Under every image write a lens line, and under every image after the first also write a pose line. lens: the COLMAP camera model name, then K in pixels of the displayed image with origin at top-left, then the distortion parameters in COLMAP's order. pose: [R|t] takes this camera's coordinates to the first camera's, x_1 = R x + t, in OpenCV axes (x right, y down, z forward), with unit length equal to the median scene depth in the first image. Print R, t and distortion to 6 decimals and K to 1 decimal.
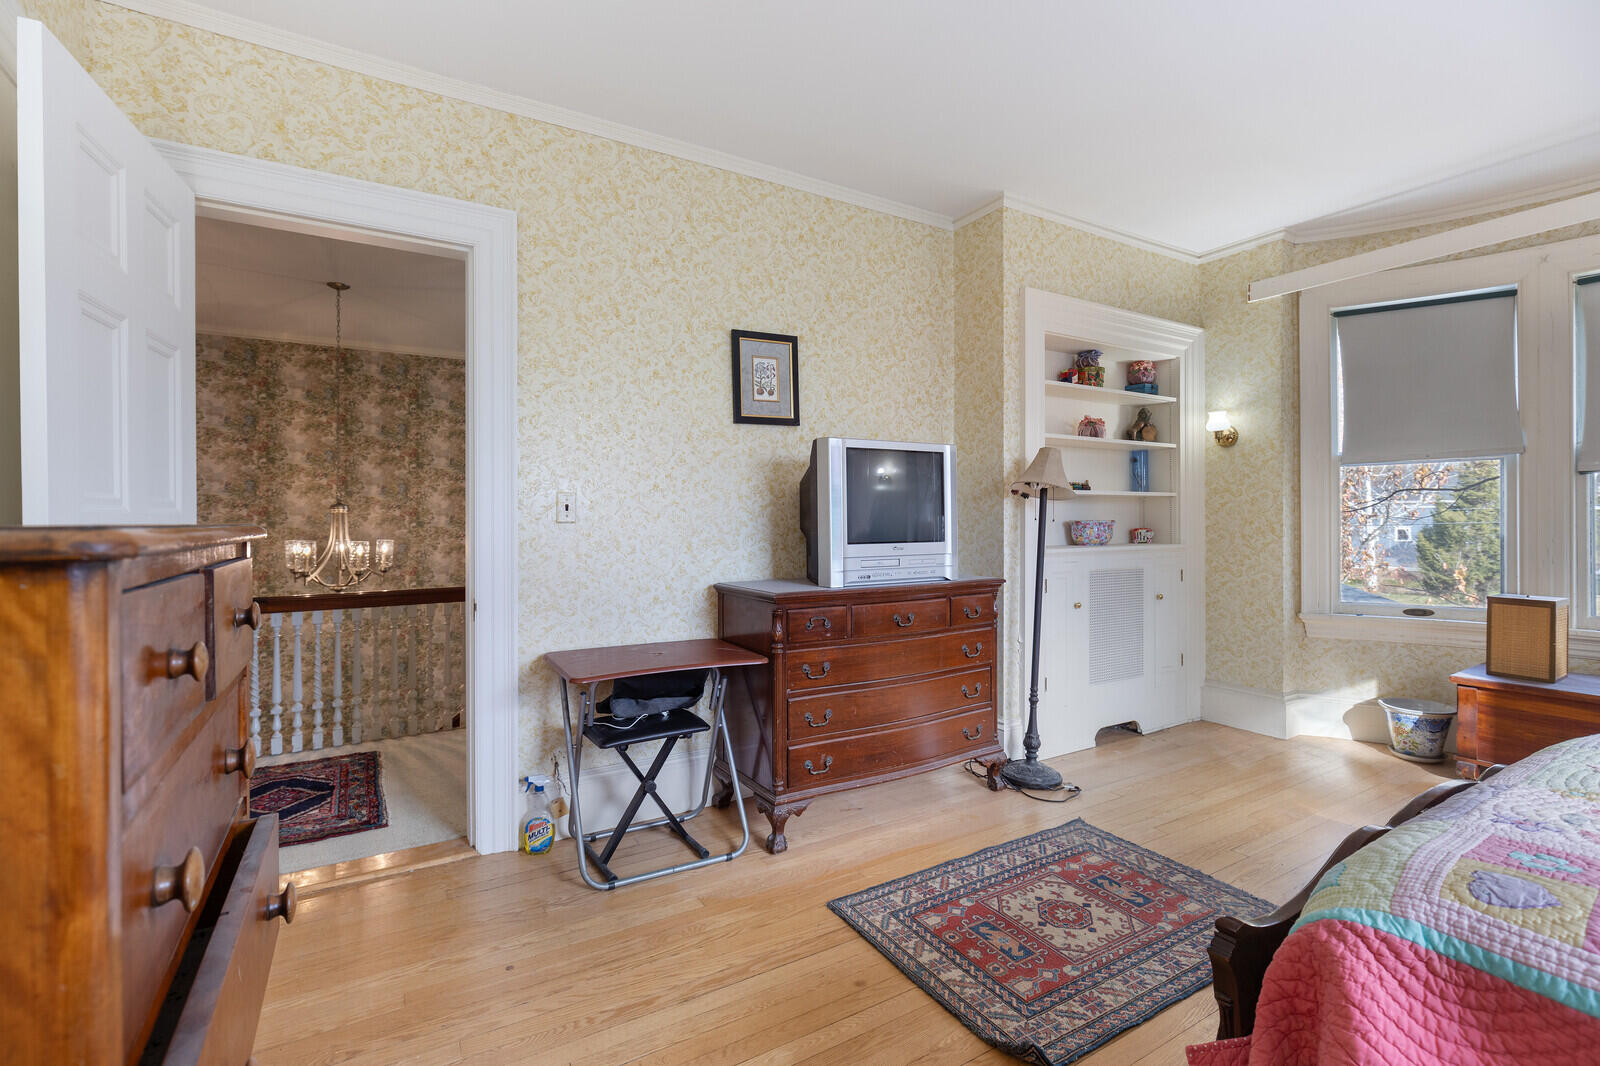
lens RADIAL K [[730.3, 0, 794.2], [0, 730.3, 522.4], [0, 0, 1]] dist [0.000342, -0.000964]
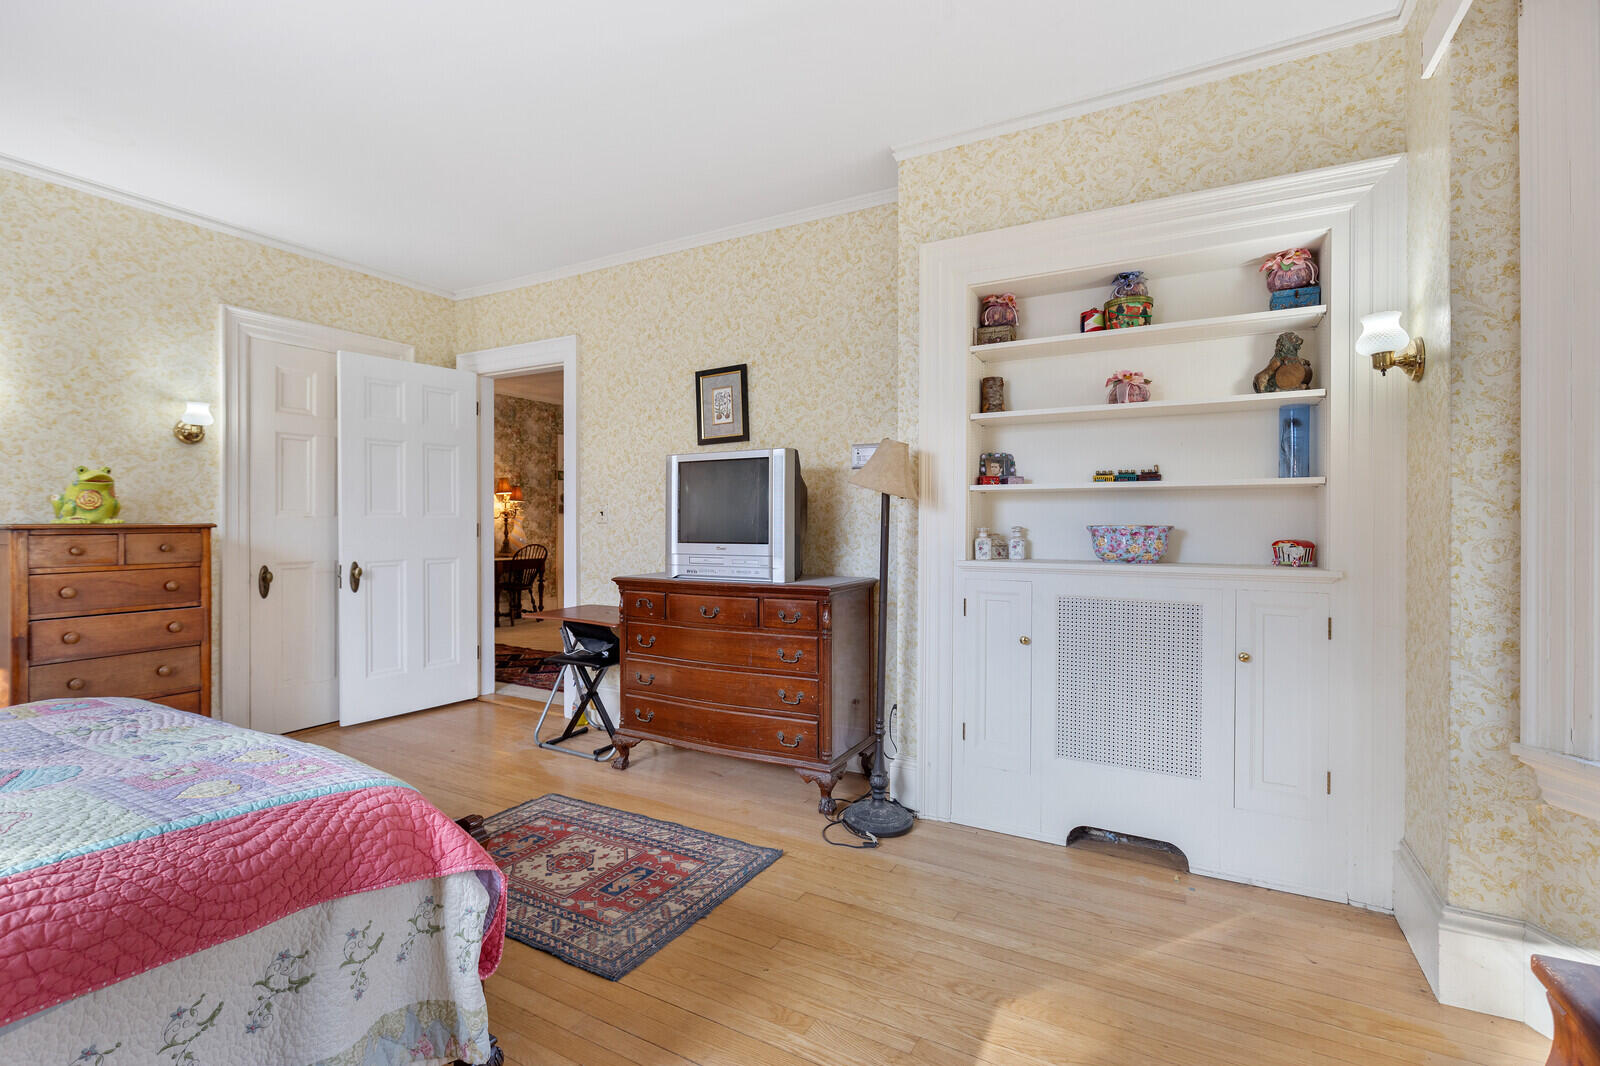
lens RADIAL K [[730.3, 0, 794.2], [0, 730.3, 522.4], [0, 0, 1]] dist [0.000342, -0.000964]
pose [[0.492237, 0.007701, -0.870427, 1.210243], [-0.005177, 0.999969, 0.005919, -0.011784], [0.870446, 0.001593, 0.492261, 0.572248]]
